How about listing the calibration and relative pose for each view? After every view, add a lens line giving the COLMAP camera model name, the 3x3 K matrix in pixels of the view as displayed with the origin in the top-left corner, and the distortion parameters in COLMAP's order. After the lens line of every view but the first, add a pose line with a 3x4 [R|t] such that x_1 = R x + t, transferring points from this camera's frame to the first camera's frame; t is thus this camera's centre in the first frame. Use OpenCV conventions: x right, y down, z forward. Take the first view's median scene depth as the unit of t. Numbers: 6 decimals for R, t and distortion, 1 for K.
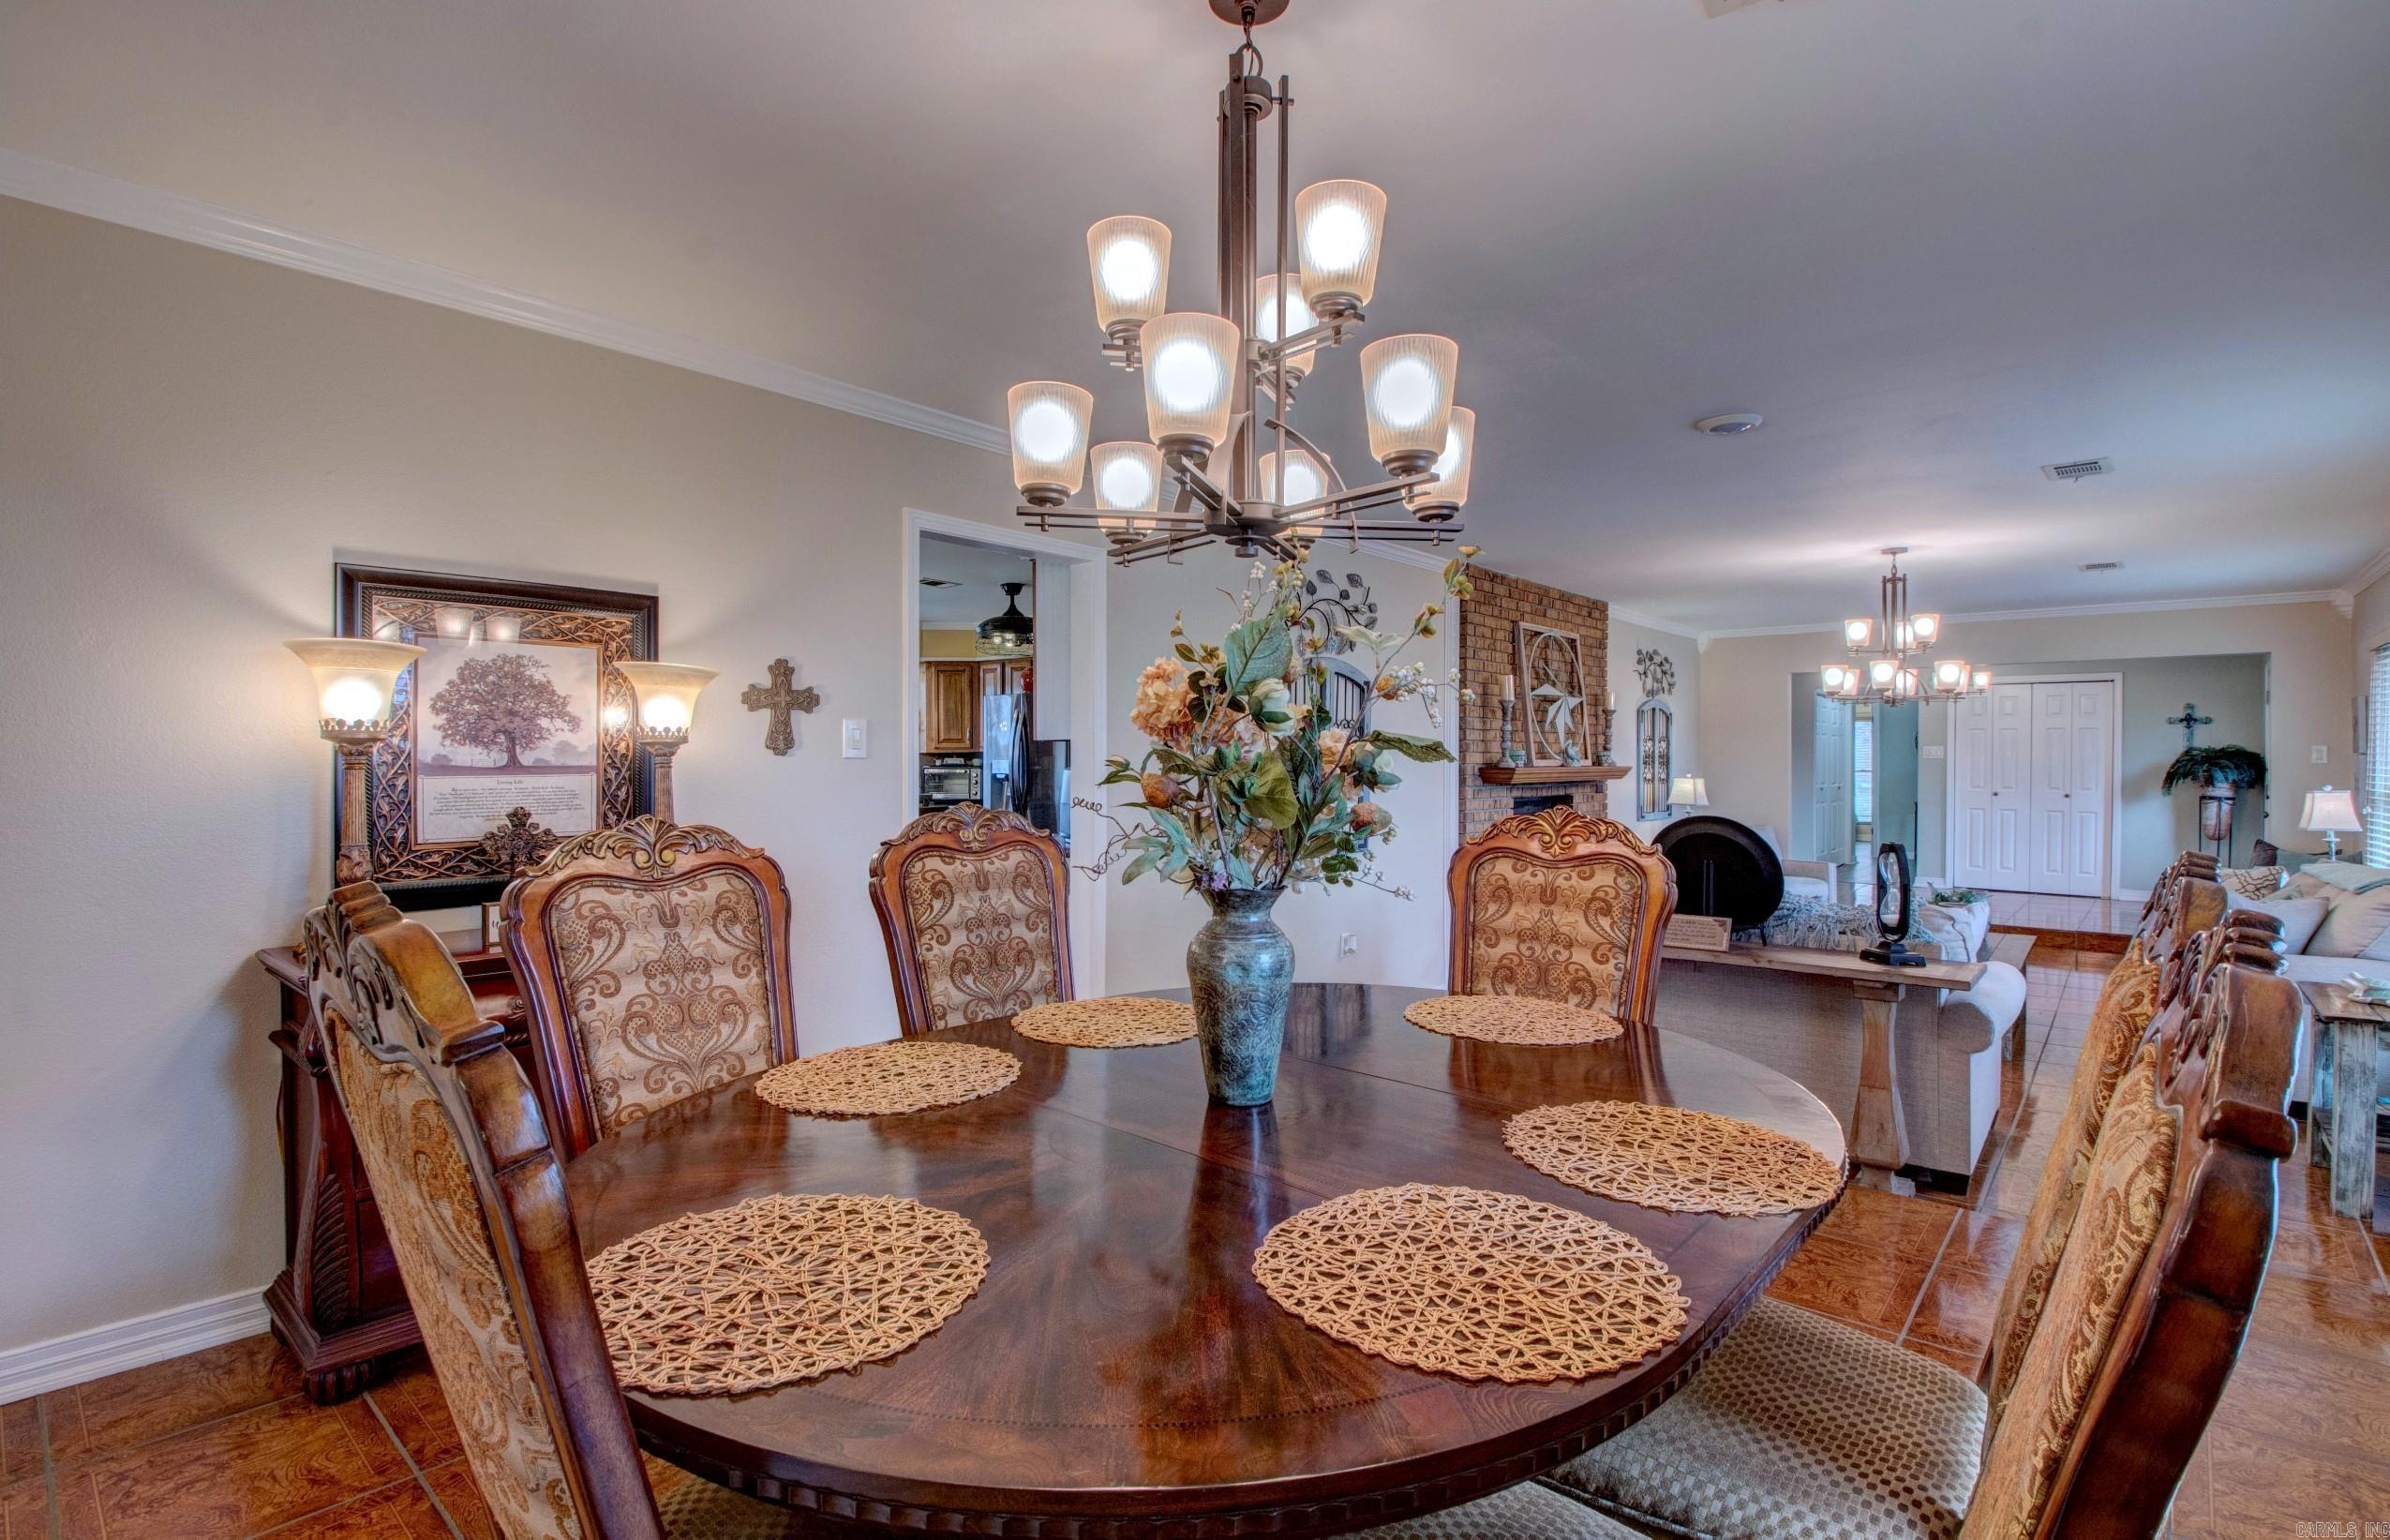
lens RADIAL K [[1121.0, 0, 1192.5], [0, 1121.0, 763.4], [0, 0, 1]] dist [0.029771, -0.039011]
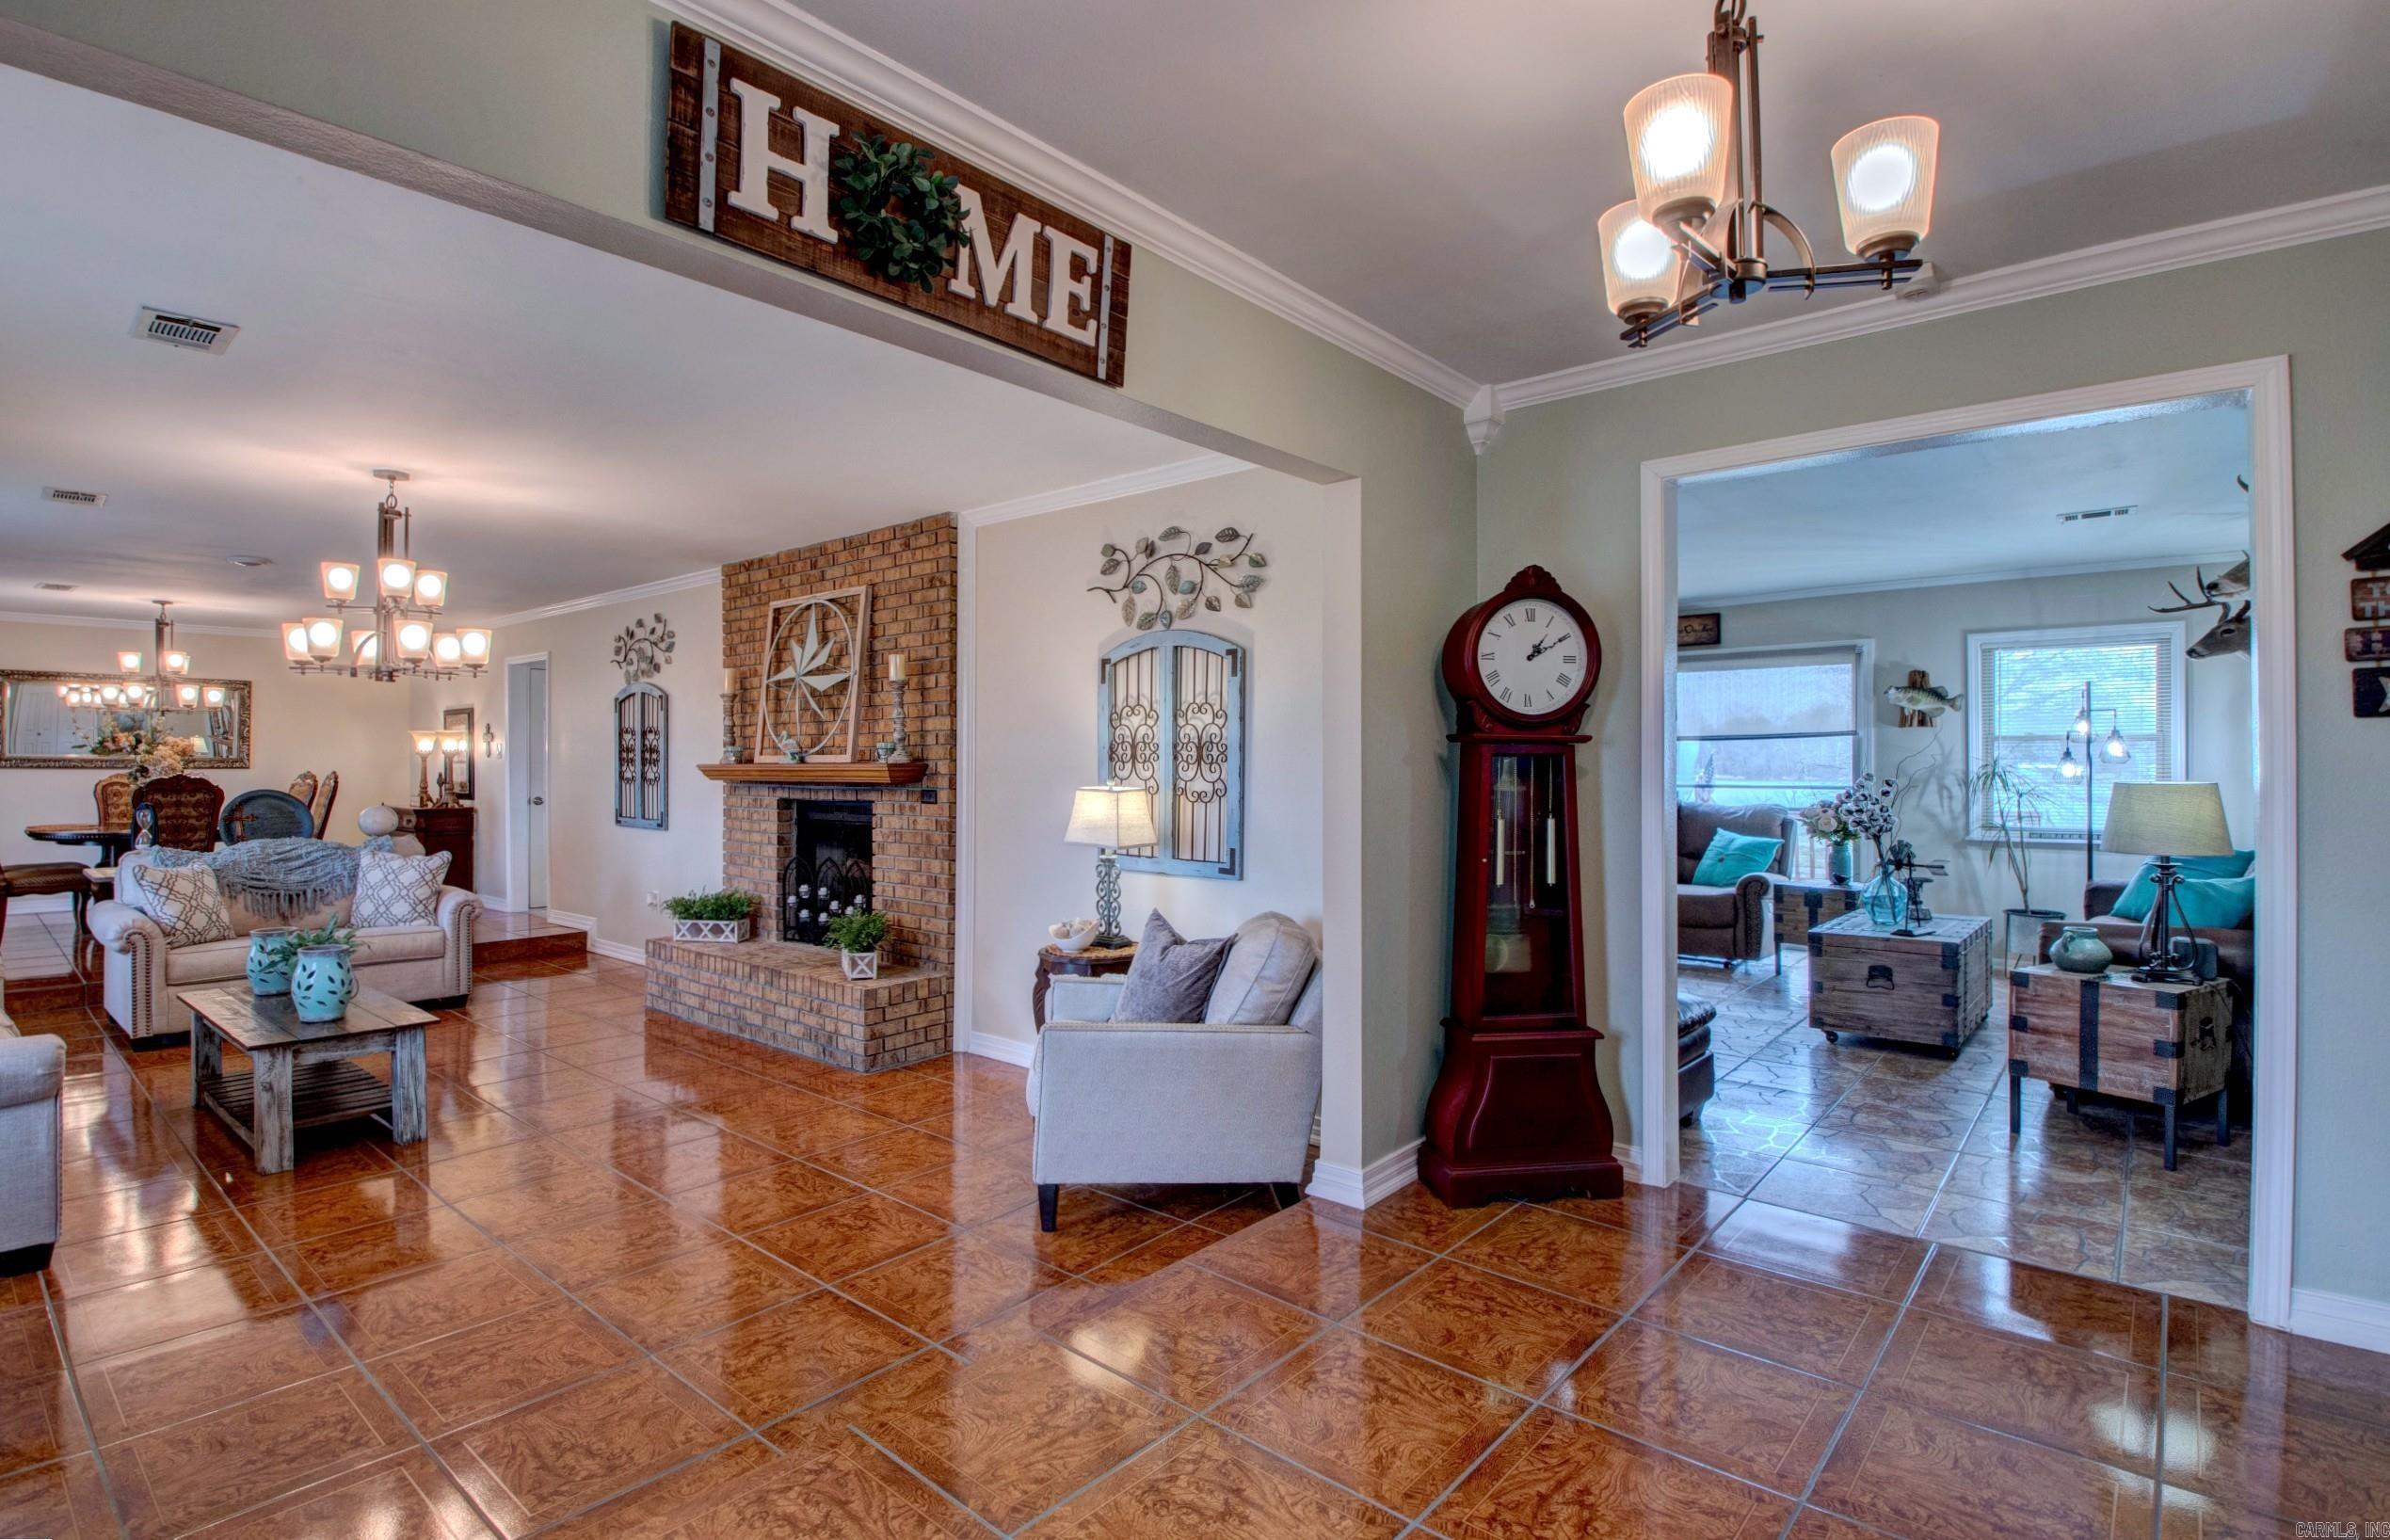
lens RADIAL K [[1131.5, 0, 1203.3], [0, 1131.5, 757.4], [0, 0, 1]] dist [0.001635, -0.024707]
pose [[0.003411, -0.007330, -0.999967, 1.010673], [-0.003922, 0.999965, -0.007344, 0.002952], [0.999986, 0.003947, 0.003383, 1.133461]]
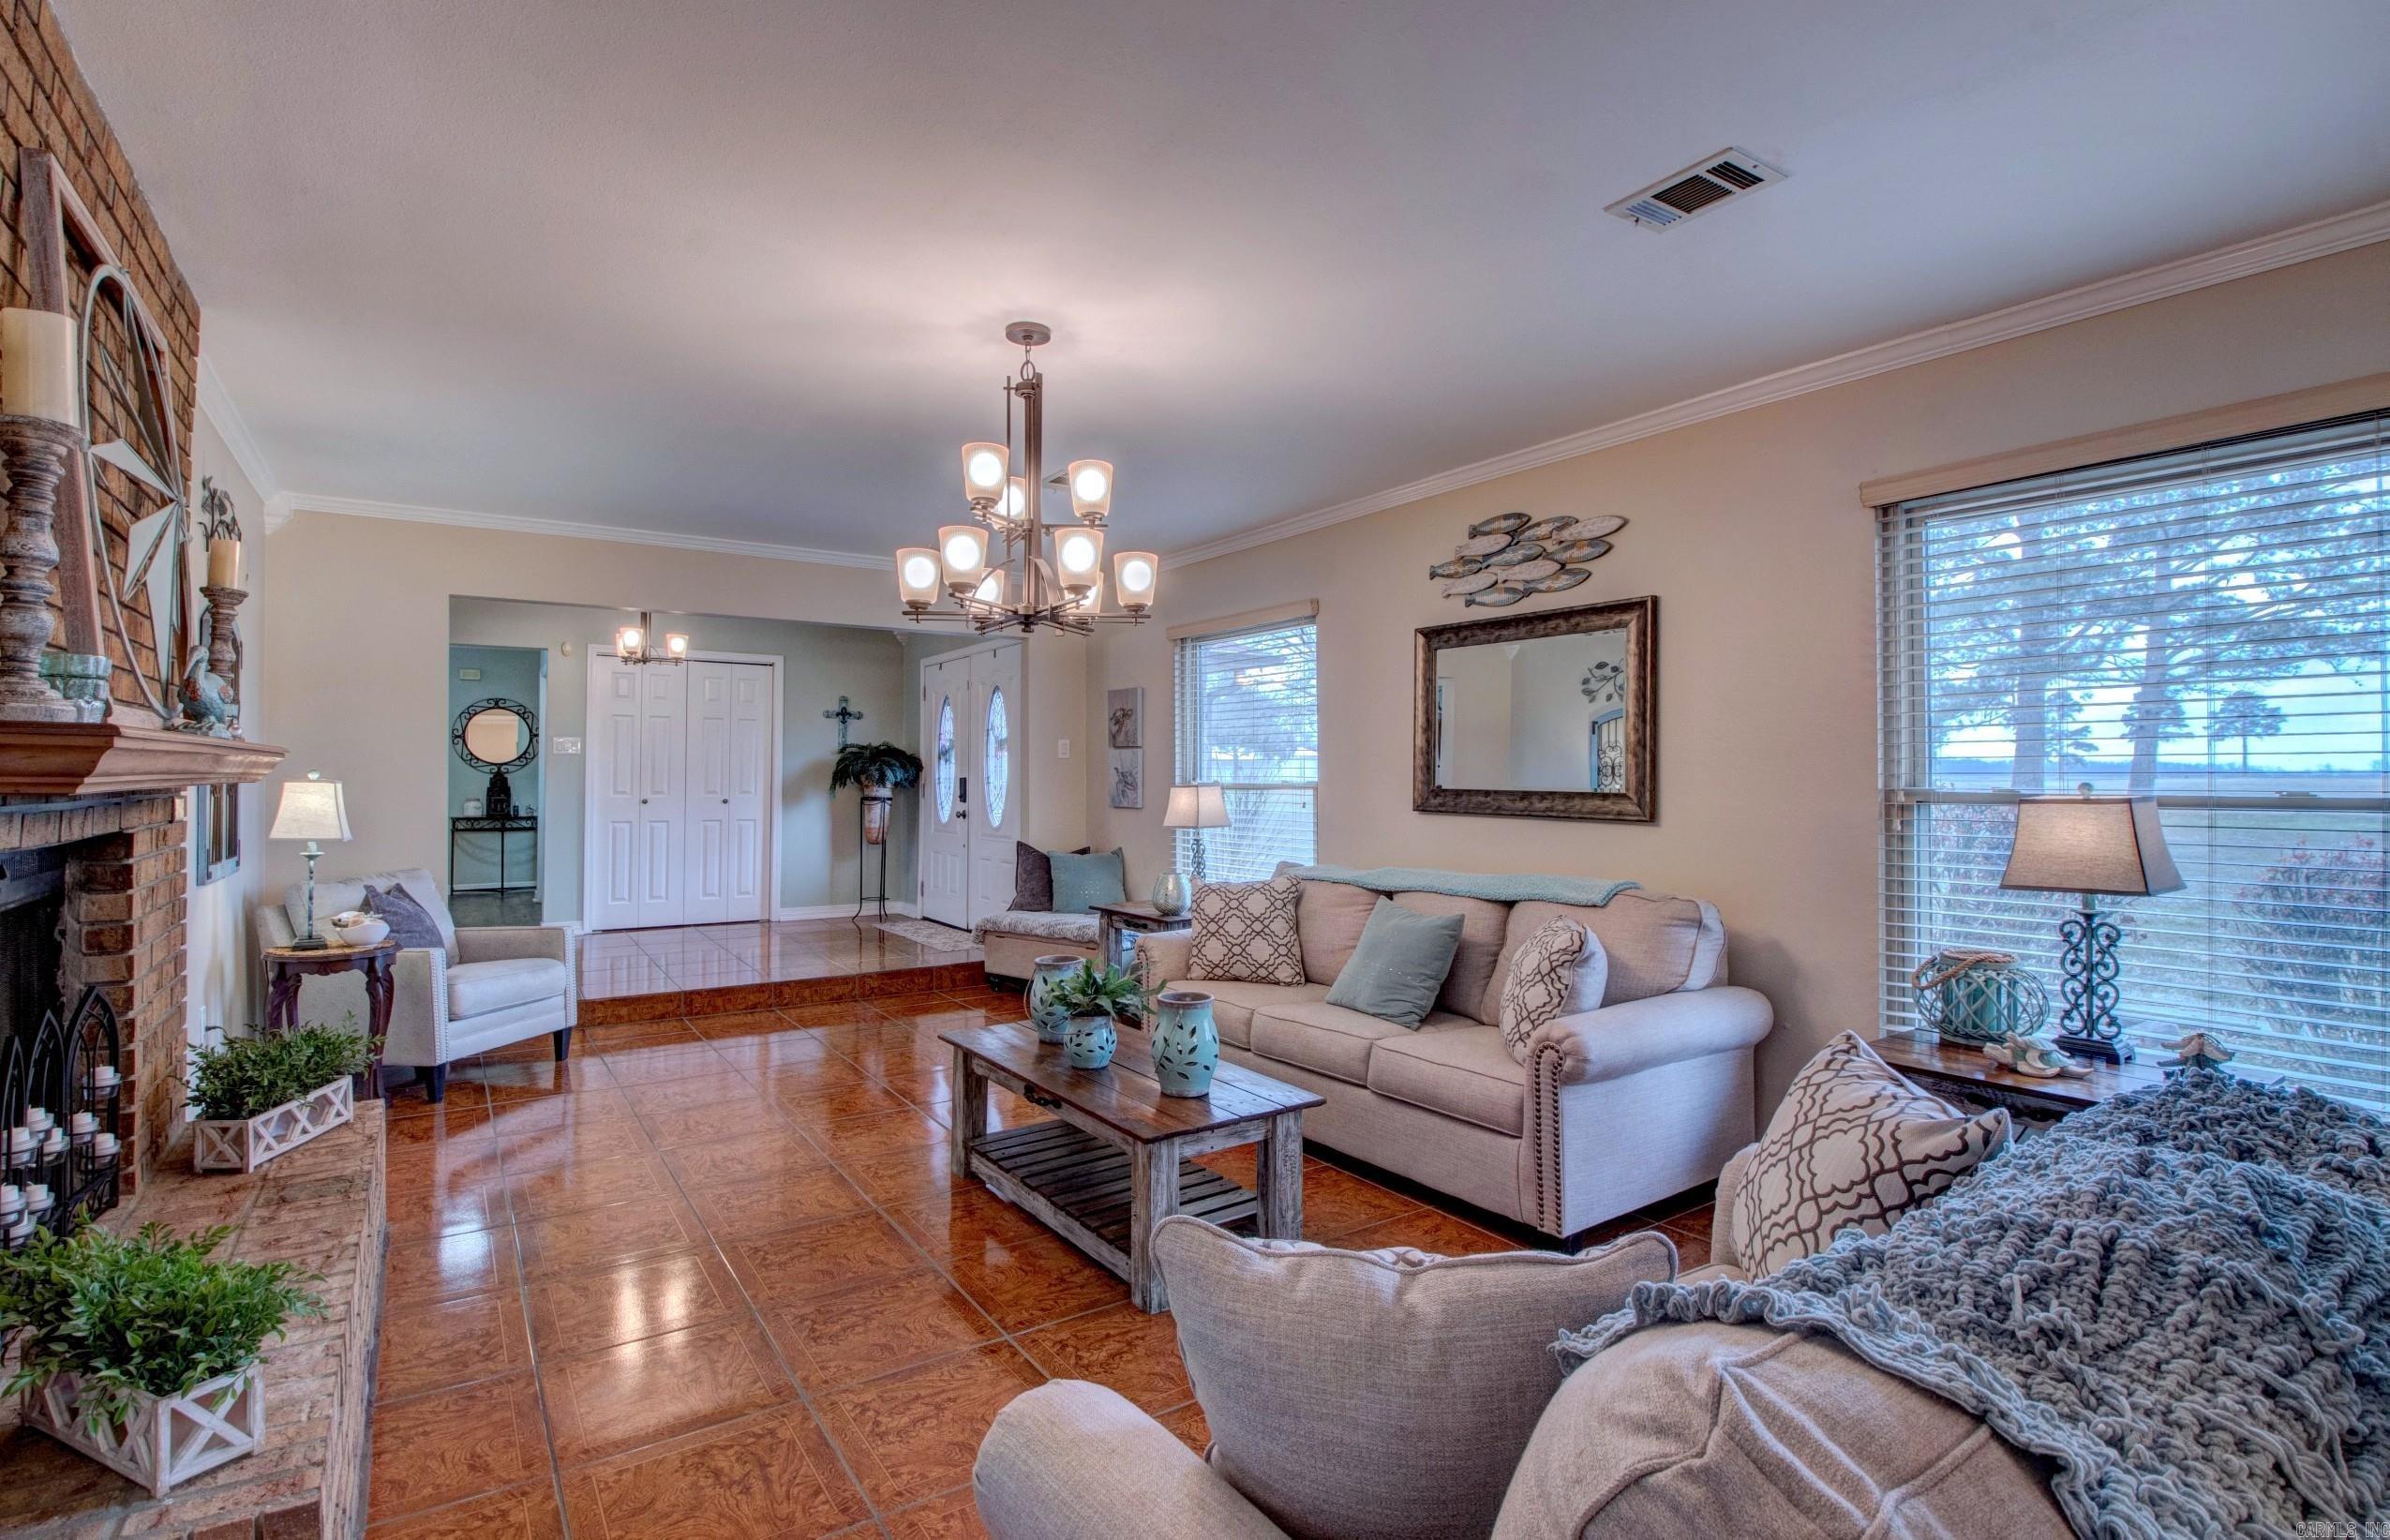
lens RADIAL K [[1124.6, 0, 1178.9], [0, 1124.6, 764.8], [0, 0, 1]] dist [0.026732, -0.043650]
pose [[0.276911, 0.005752, 0.960878, 0.102941], [0.000871, 0.999980, -0.006237, 0.009968], [-0.960895, 0.002564, 0.276900, 0.580742]]
